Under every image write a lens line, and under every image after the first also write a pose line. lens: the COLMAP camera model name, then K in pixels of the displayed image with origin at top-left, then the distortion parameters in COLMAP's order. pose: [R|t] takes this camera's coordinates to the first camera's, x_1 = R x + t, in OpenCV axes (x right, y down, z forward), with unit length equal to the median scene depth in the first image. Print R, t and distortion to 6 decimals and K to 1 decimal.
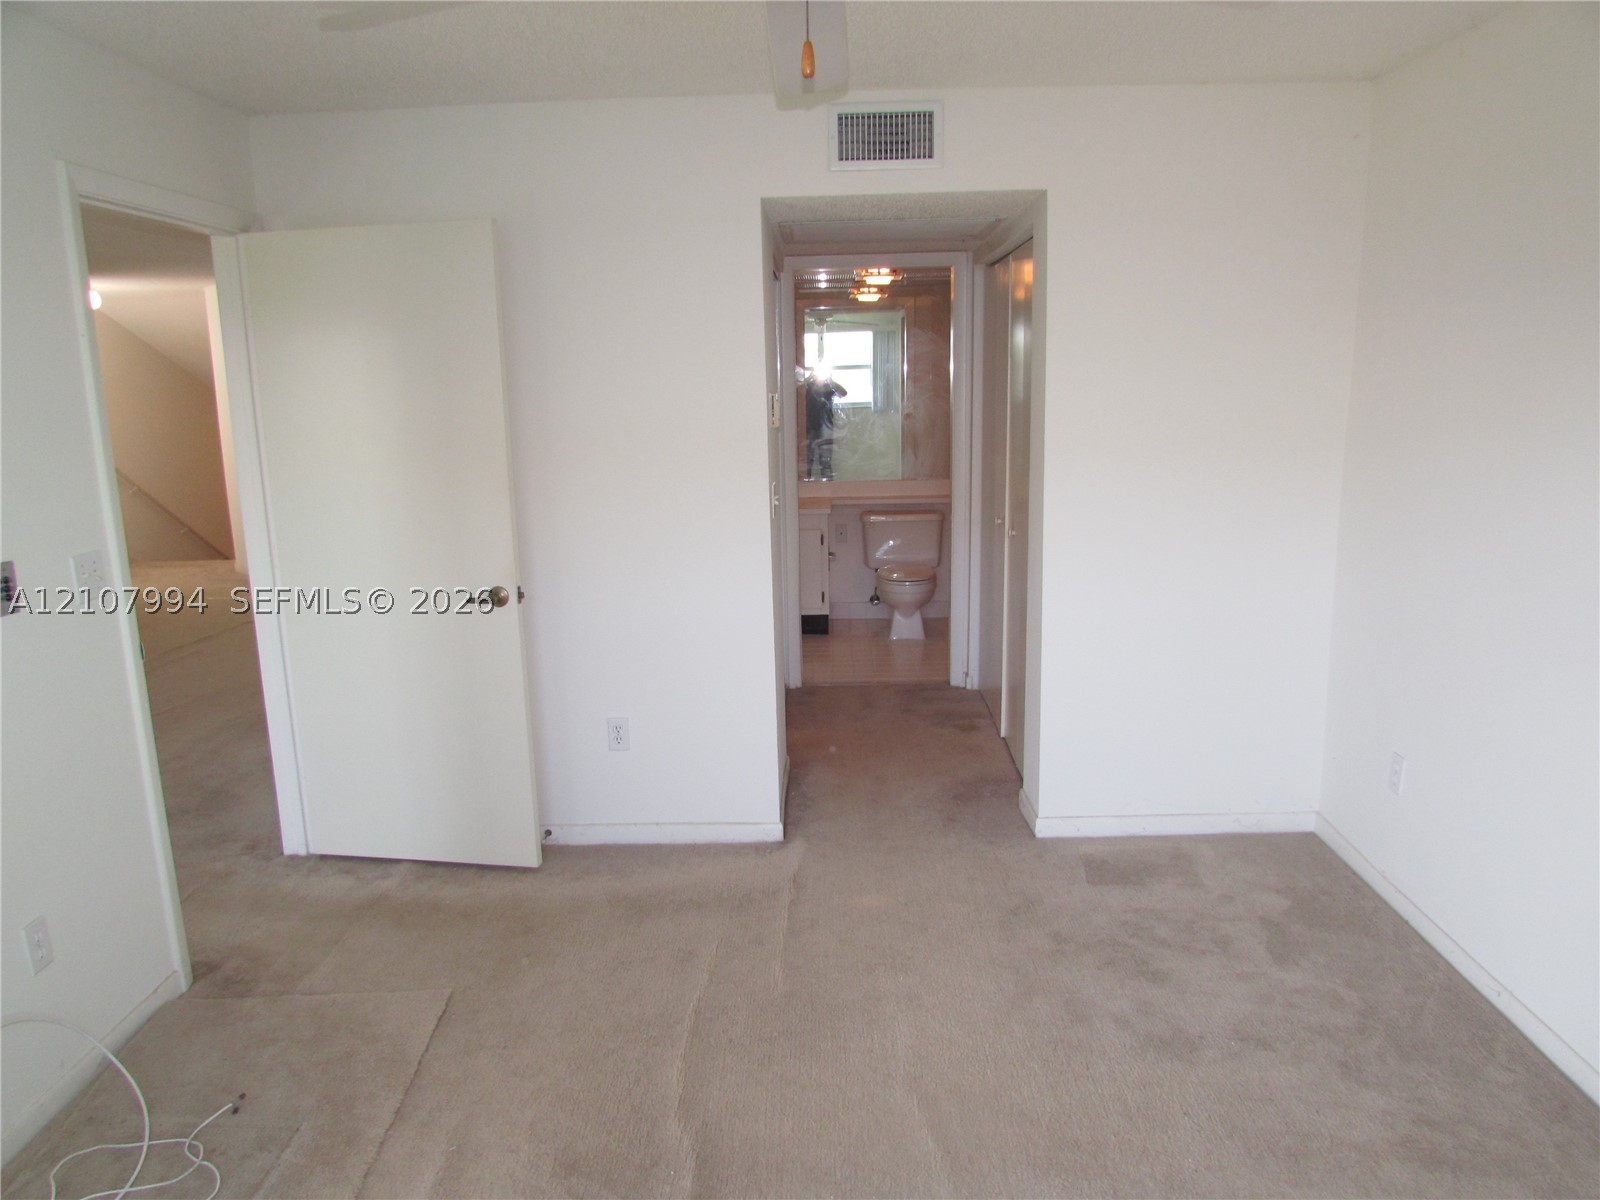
lens RADIAL K [[1133.6, 0, 796.7], [0, 1133.6, 596.3], [0, 0, 1]] dist [-0.045060, 0.006601]
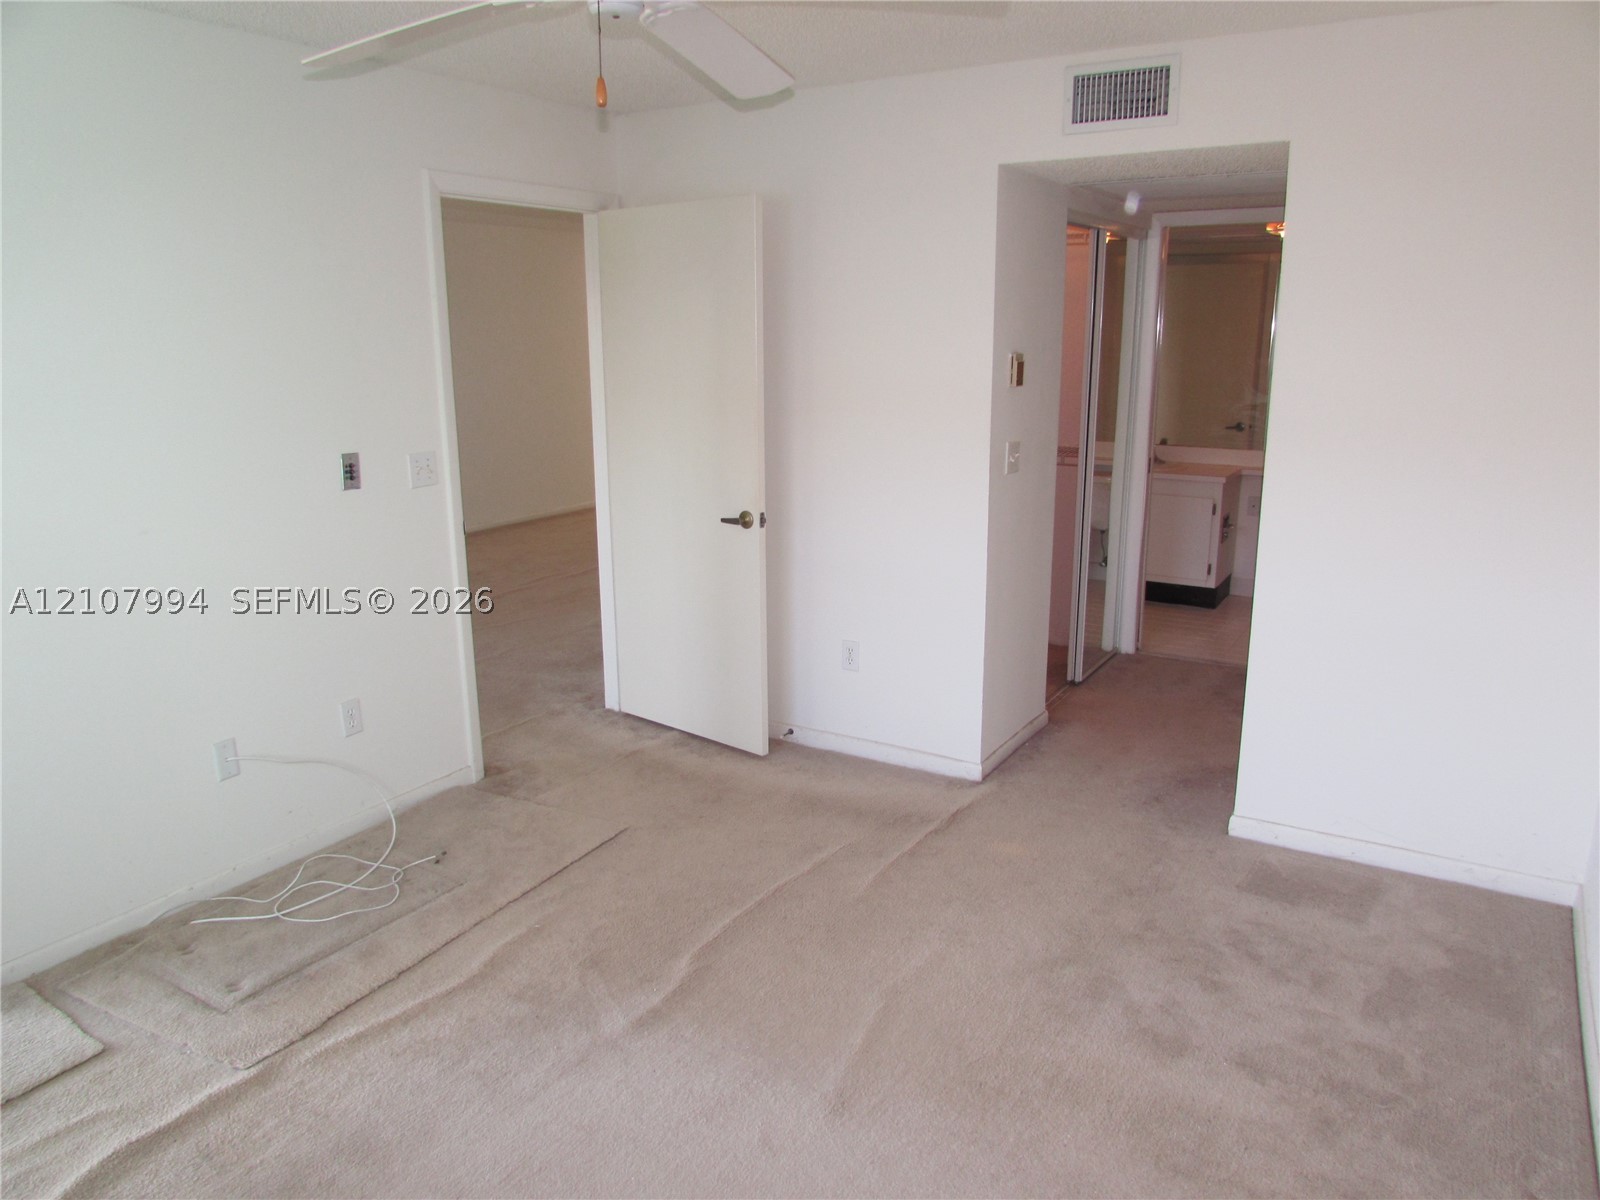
lens RADIAL K [[1131.2, 0, 793.7], [0, 1131.2, 598.6], [0, 0, 1]] dist [-0.055911, 0.021153]
pose [[0.860491, 0.137586, -0.490536, 0.368882], [-0.114187, 0.990432, 0.077493, -0.015410], [0.496505, -0.010670, 0.867968, 0.005874]]
